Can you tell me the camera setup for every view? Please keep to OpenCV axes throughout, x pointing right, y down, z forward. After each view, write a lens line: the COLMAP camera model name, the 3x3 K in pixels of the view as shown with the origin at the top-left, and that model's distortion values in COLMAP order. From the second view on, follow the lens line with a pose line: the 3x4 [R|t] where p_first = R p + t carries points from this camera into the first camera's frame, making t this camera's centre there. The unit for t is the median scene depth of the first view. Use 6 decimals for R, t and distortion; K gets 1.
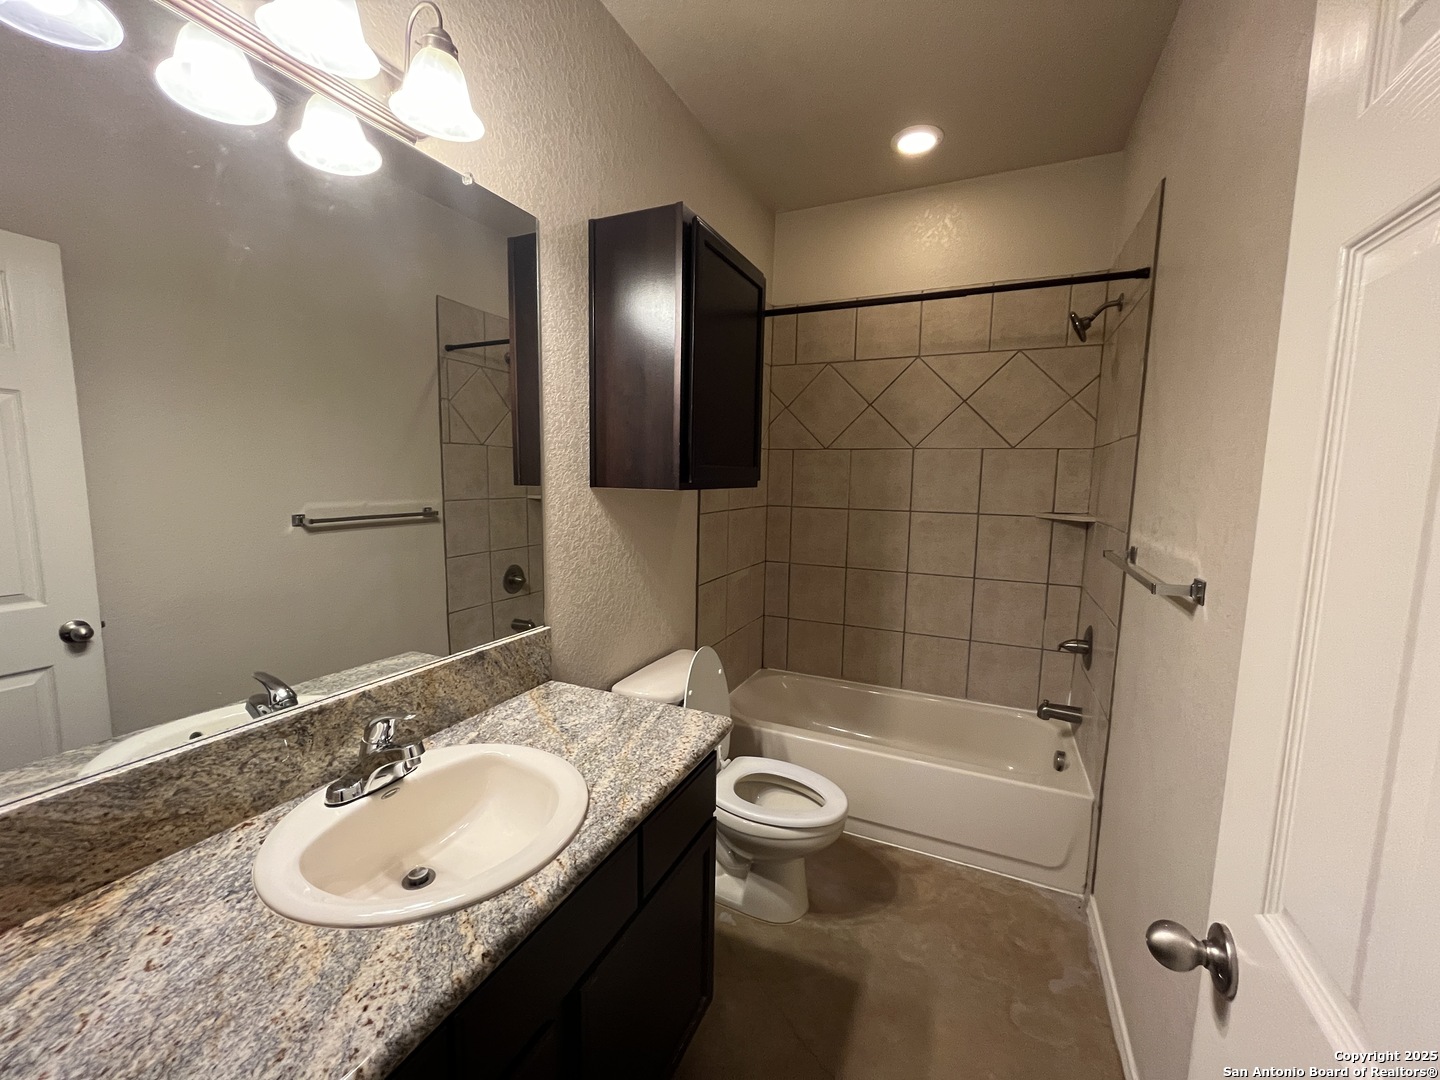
lens RADIAL K [[581.9, 0, 720.0], [0, 581.9, 540.0], [0, 0, 1]] dist [-0.000788, -0.000116]
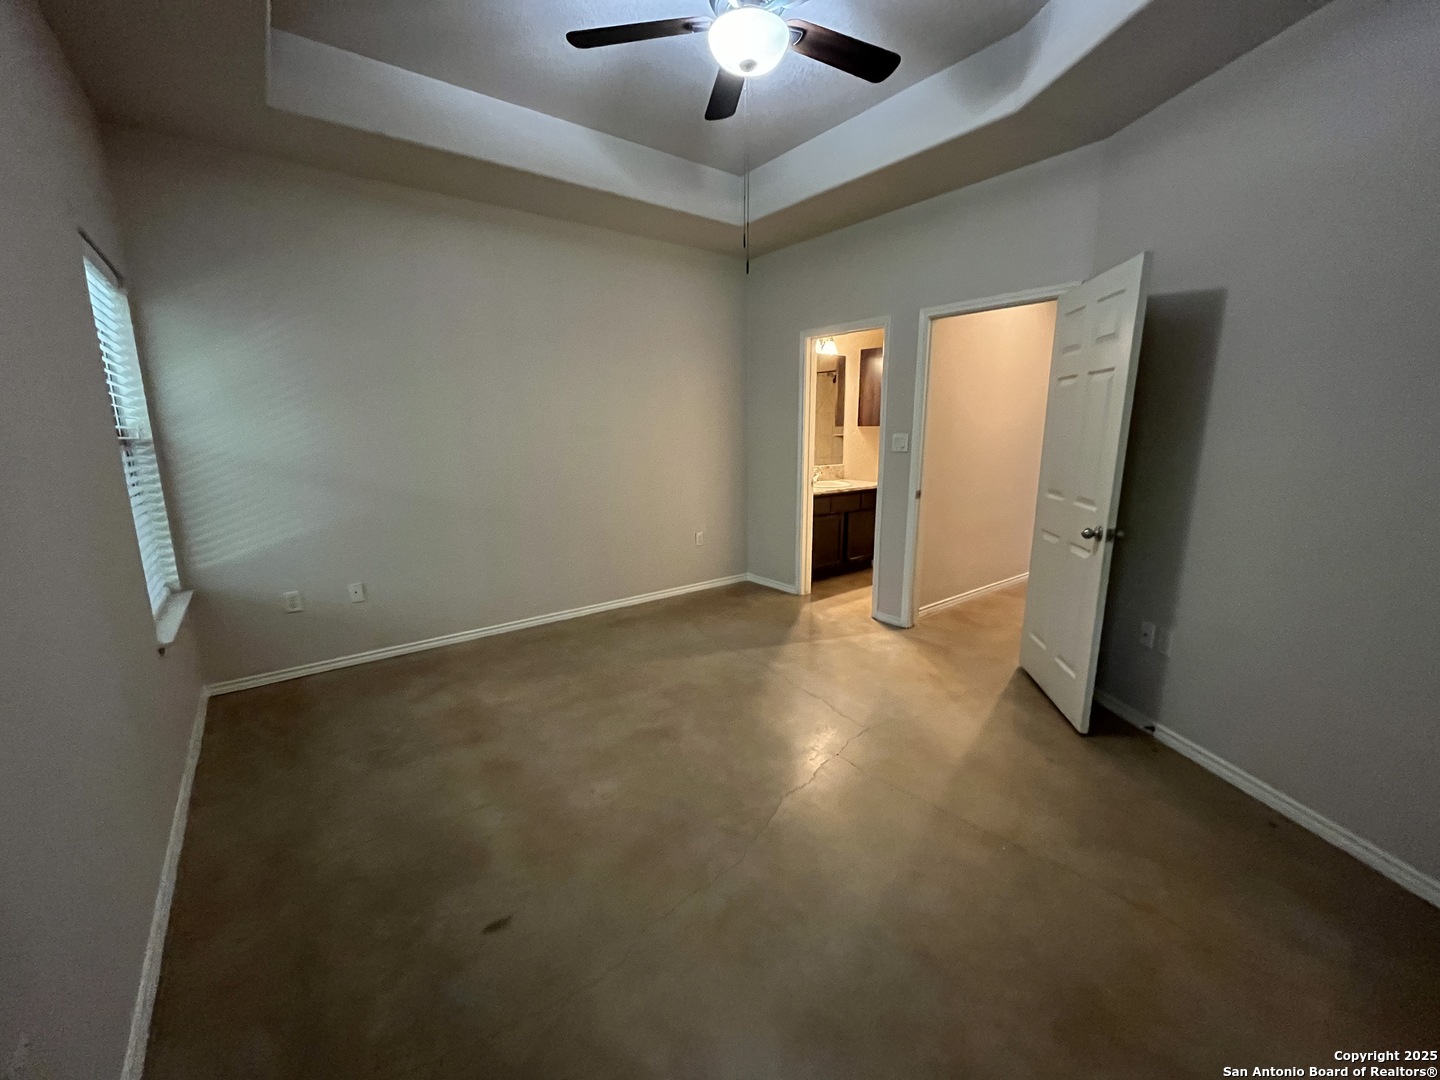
lens RADIAL K [[581.9, 0, 720.0], [0, 581.9, 540.0], [0, 0, 1]] dist [-0.000788, -0.000116]
pose [[0.877651, 0.073412, -0.473644, 0.716680], [-0.033505, 0.995180, 0.092162, 0.277556], [0.478127, -0.065016, 0.875881, -2.360689]]
